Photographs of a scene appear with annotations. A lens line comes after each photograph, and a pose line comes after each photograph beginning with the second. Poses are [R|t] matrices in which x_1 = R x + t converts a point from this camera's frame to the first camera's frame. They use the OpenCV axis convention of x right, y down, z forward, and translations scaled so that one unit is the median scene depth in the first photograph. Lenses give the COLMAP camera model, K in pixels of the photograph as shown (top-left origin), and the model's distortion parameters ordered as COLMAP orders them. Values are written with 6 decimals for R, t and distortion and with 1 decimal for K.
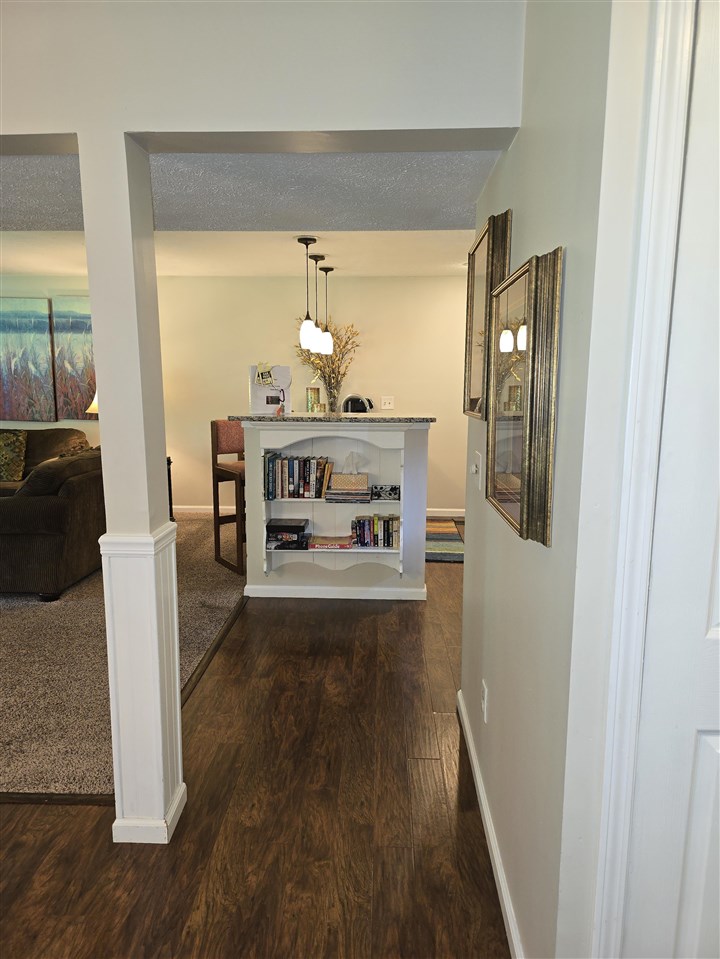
lens RADIAL K [[646.9, 0, 359.5], [0, 646.9, 473.1], [0, 0, 1]] dist [0.009050, -0.001381]
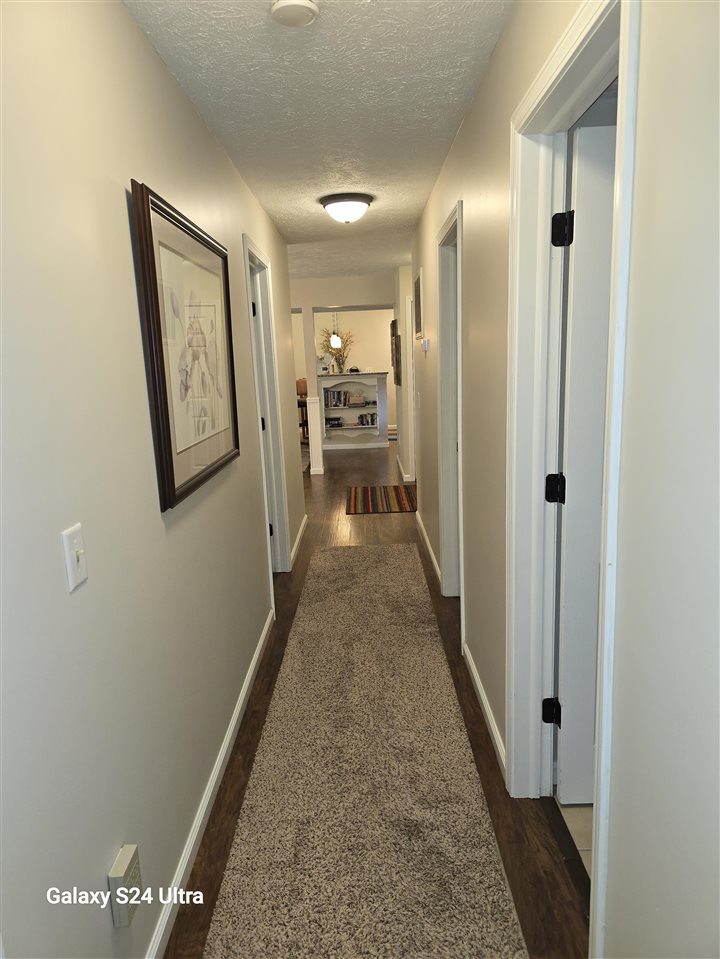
lens RADIAL K [[646.9, 0, 359.2], [0, 646.9, 488.3], [0, 0, 1]] dist [0.009050, -0.001381]
pose [[0.998172, -0.054828, 0.025412, -0.087613], [0.053464, 0.997238, 0.051550, 0.226452], [-0.028168, -0.050097, 0.998347, -1.530099]]
